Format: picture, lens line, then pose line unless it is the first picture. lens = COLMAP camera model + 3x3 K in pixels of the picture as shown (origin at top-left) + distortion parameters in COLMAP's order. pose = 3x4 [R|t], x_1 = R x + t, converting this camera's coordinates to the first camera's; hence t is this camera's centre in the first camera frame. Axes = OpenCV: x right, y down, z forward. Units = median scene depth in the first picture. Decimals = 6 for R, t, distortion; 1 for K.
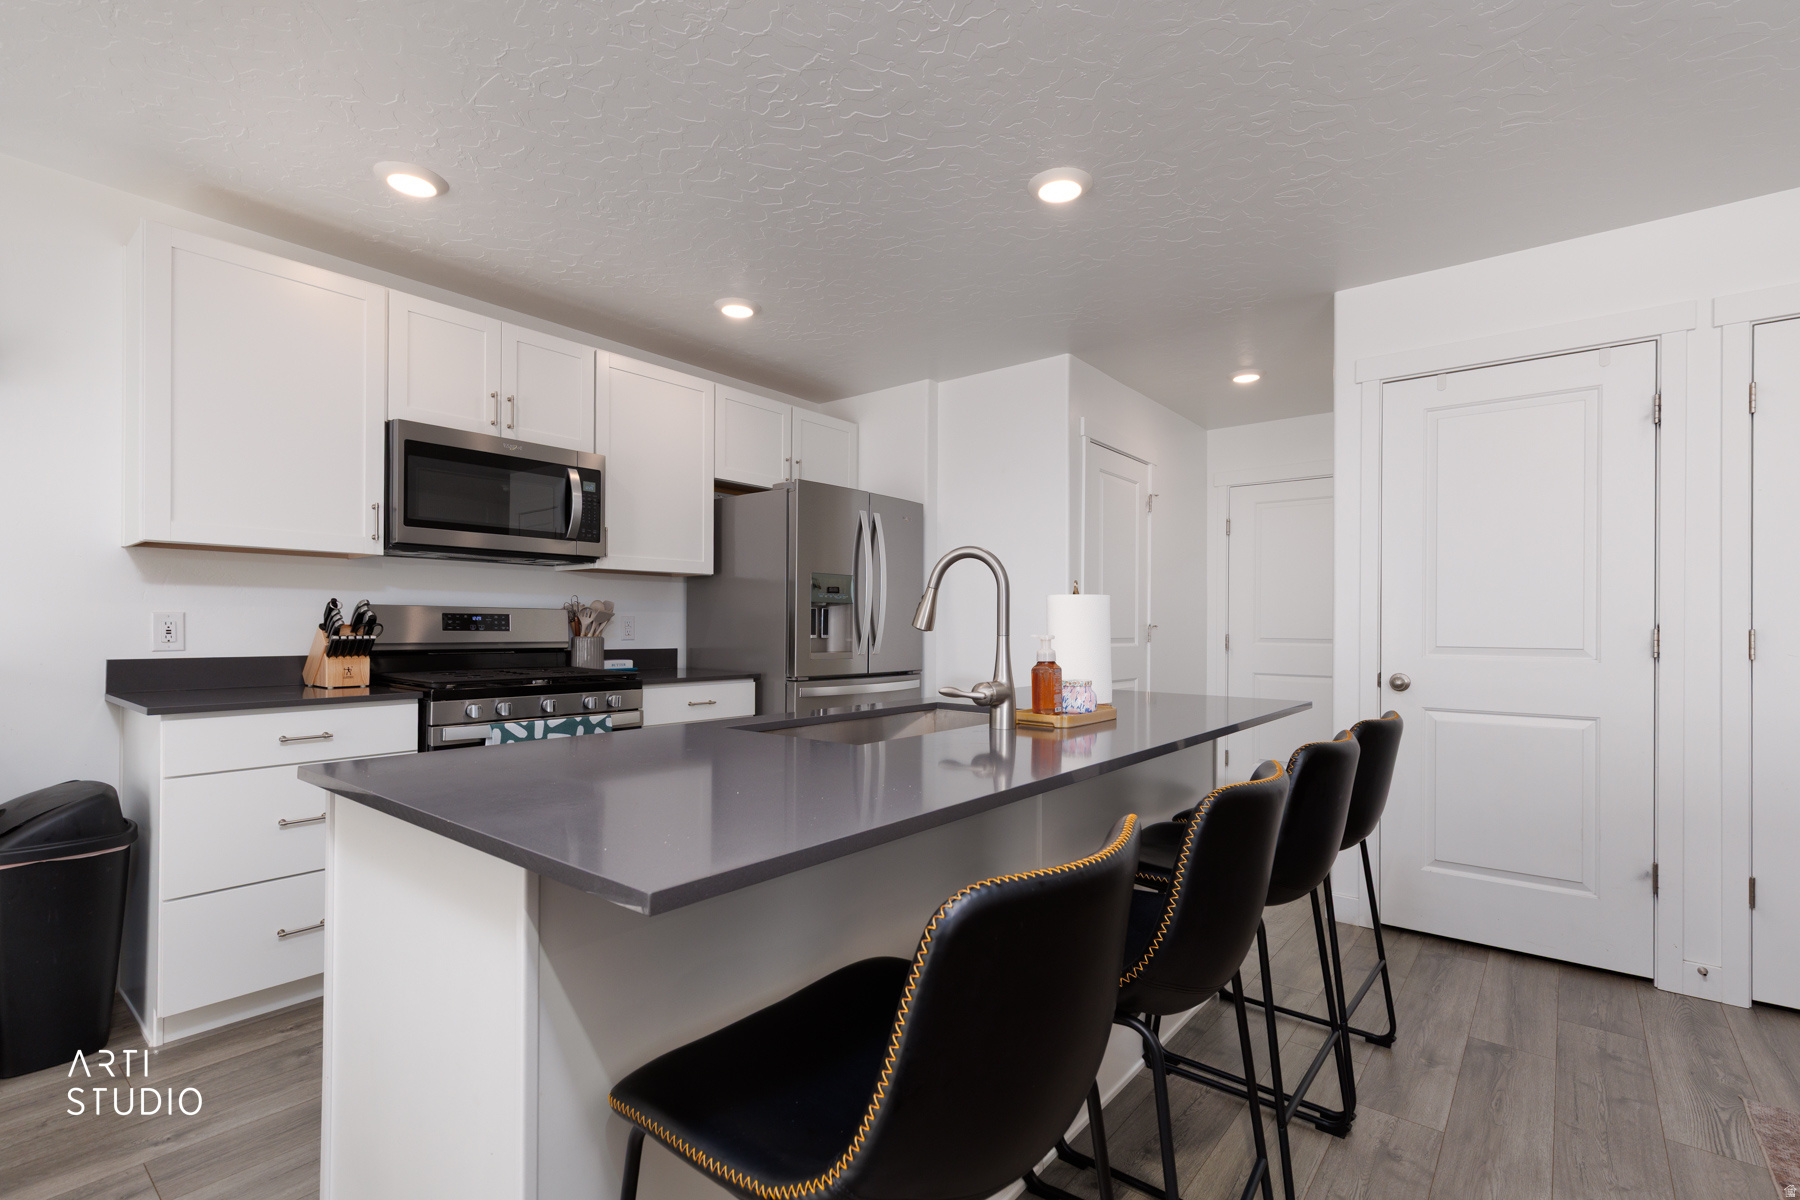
lens RADIAL K [[811.8, 0, 902.2], [0, 811.8, 622.7], [0, 0, 1]] dist [0.010489, -0.002504]
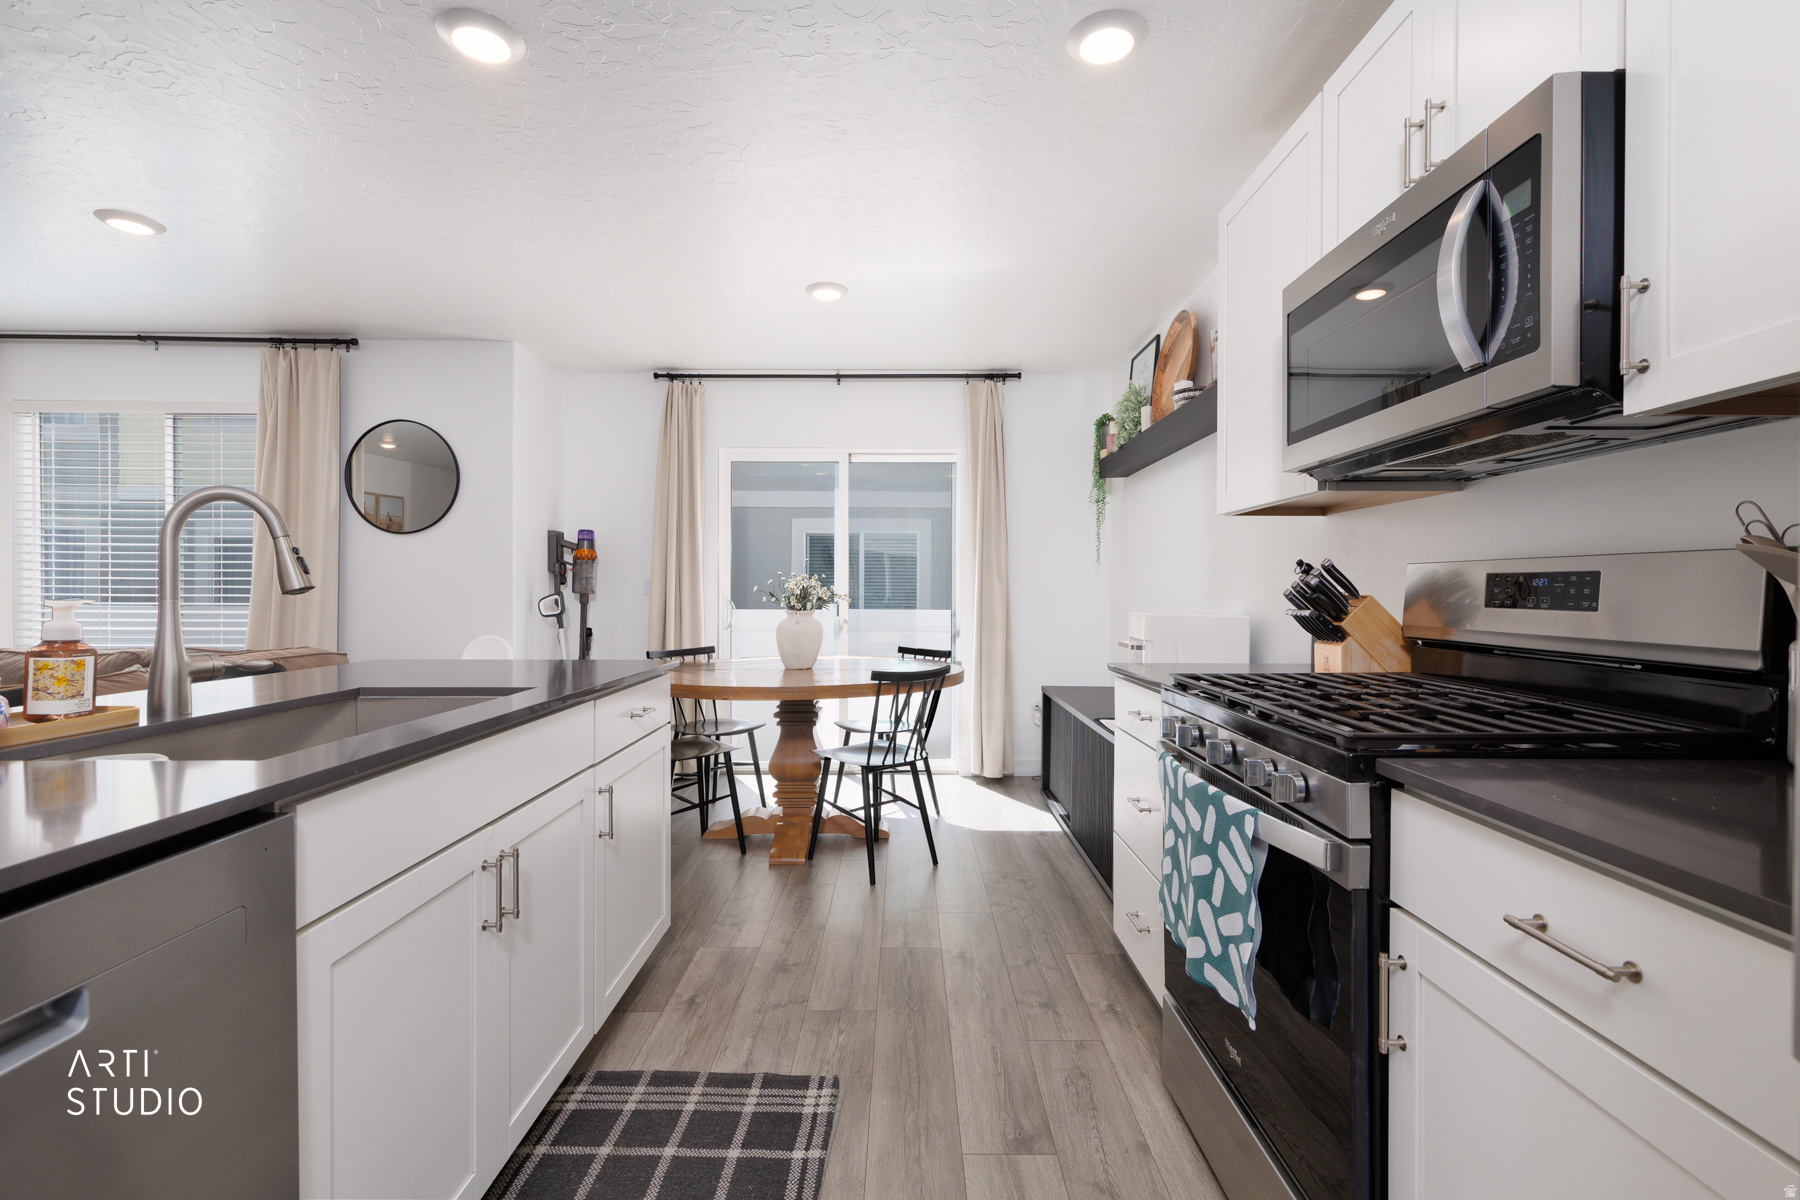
lens RADIAL K [[811.8, 0, 903.3], [0, 811.8, 590.6], [0, 0, 1]] dist [0.010489, -0.002504]
pose [[-0.778103, -0.010346, -0.628051, 0.042889], [-0.008226, 0.999946, -0.006281, 0.005648], [0.628082, 0.000280, -0.778147, 1.294329]]
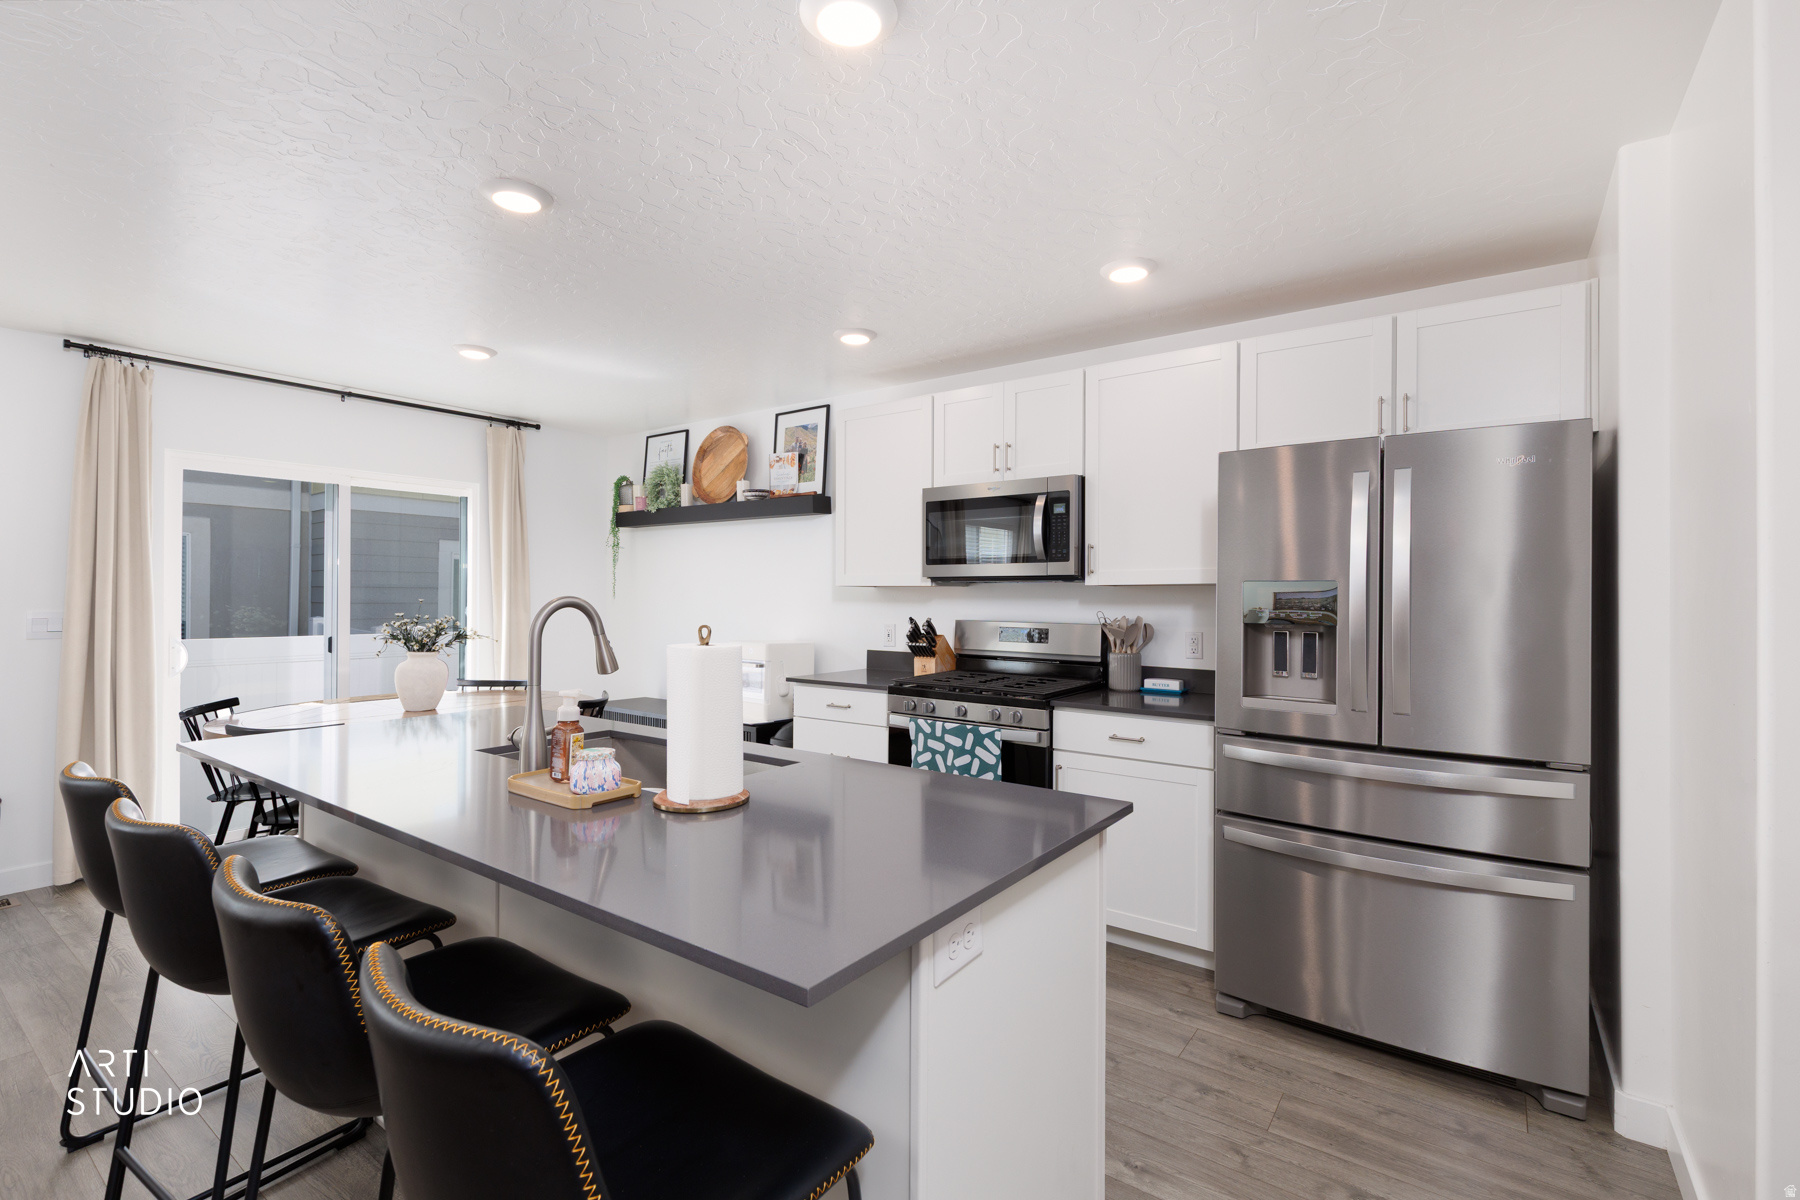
lens RADIAL K [[811.8, 0, 911.6], [0, 811.8, 592.6], [0, 0, 1]] dist [0.010489, -0.002504]
pose [[0.056378, -0.010996, -0.998349, 0.740588], [-0.003766, 0.999930, -0.011226, -0.055923], [0.998402, 0.004393, 0.056333, 0.879623]]
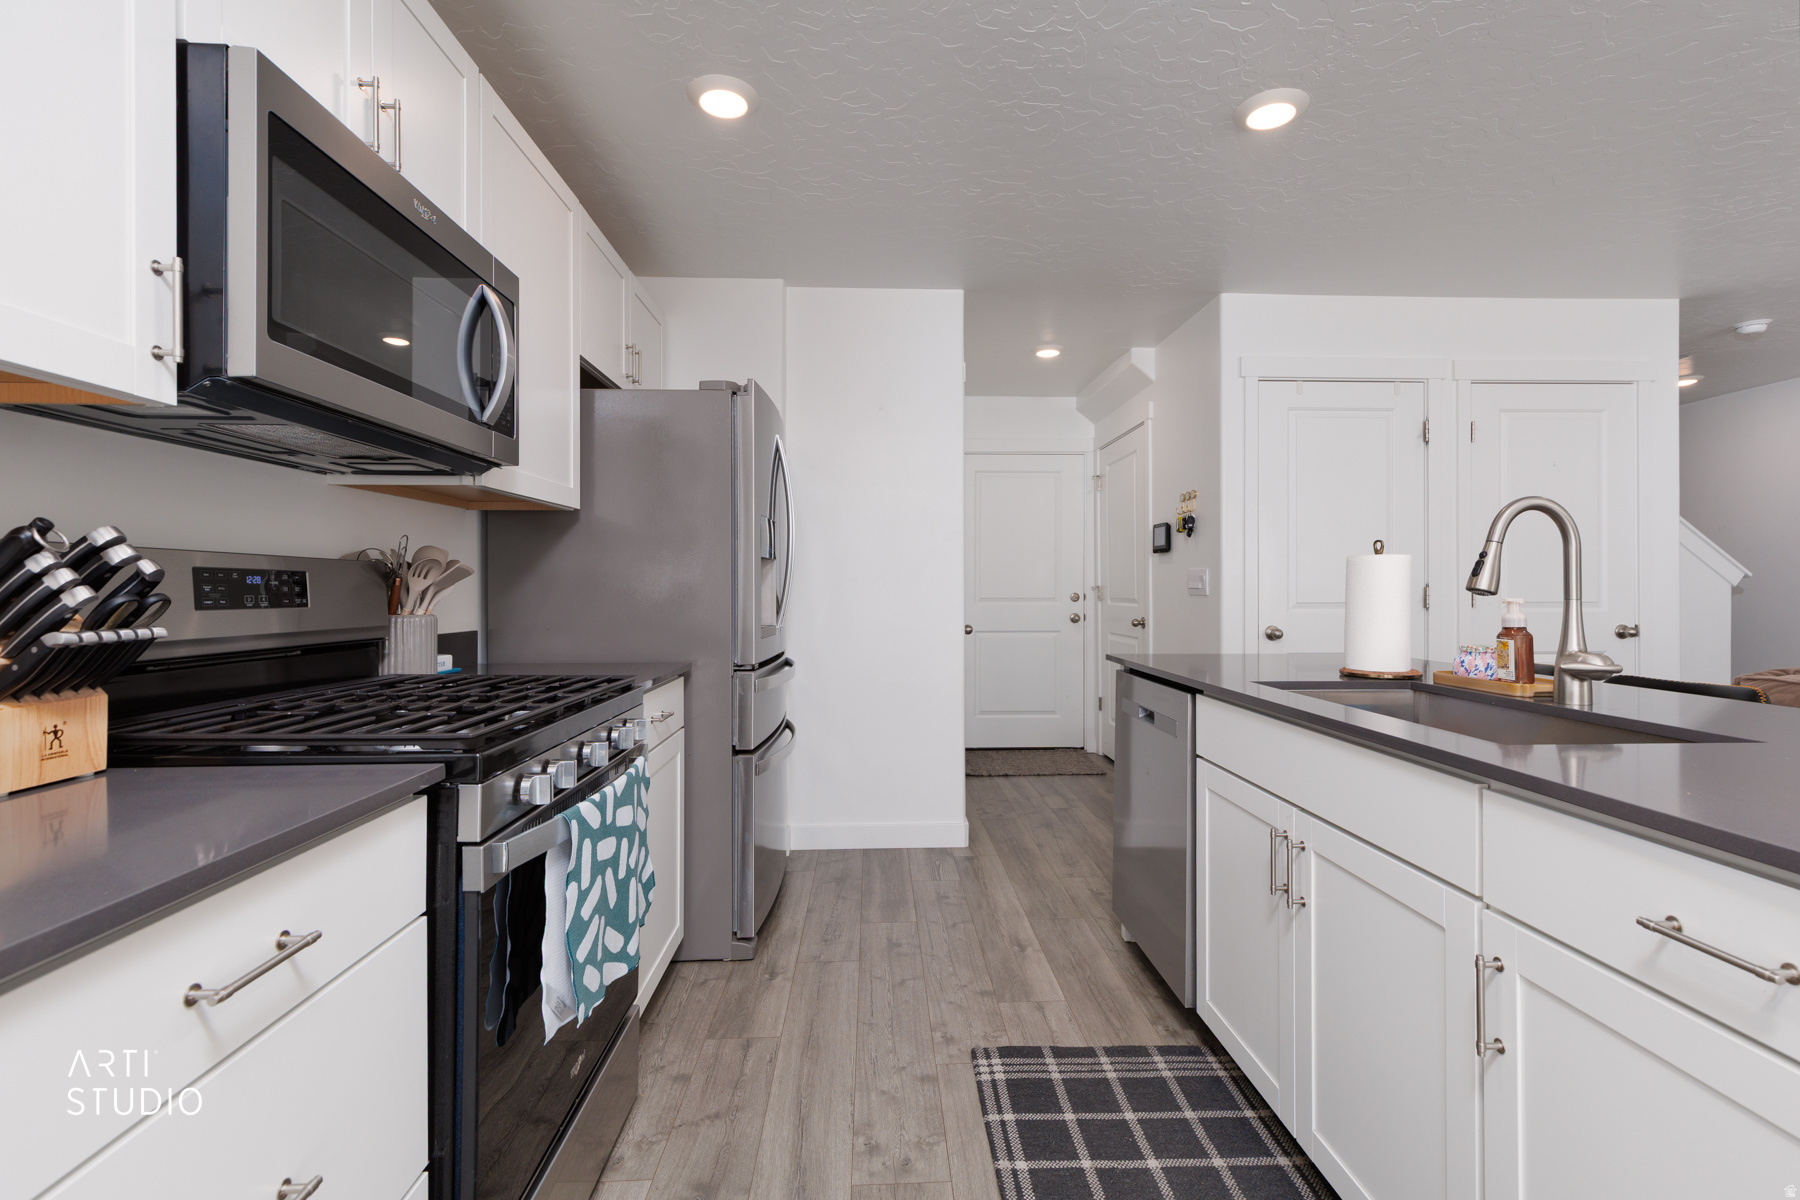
lens RADIAL K [[811.8, 0, 905.9], [0, 811.8, 592.5], [0, 0, 1]] dist [0.010489, -0.002504]
pose [[0.746088, -0.010707, 0.665761, -0.632810], [0.004064, 0.999925, 0.011526, -0.002781], [-0.665835, -0.005894, 0.746076, 0.507010]]
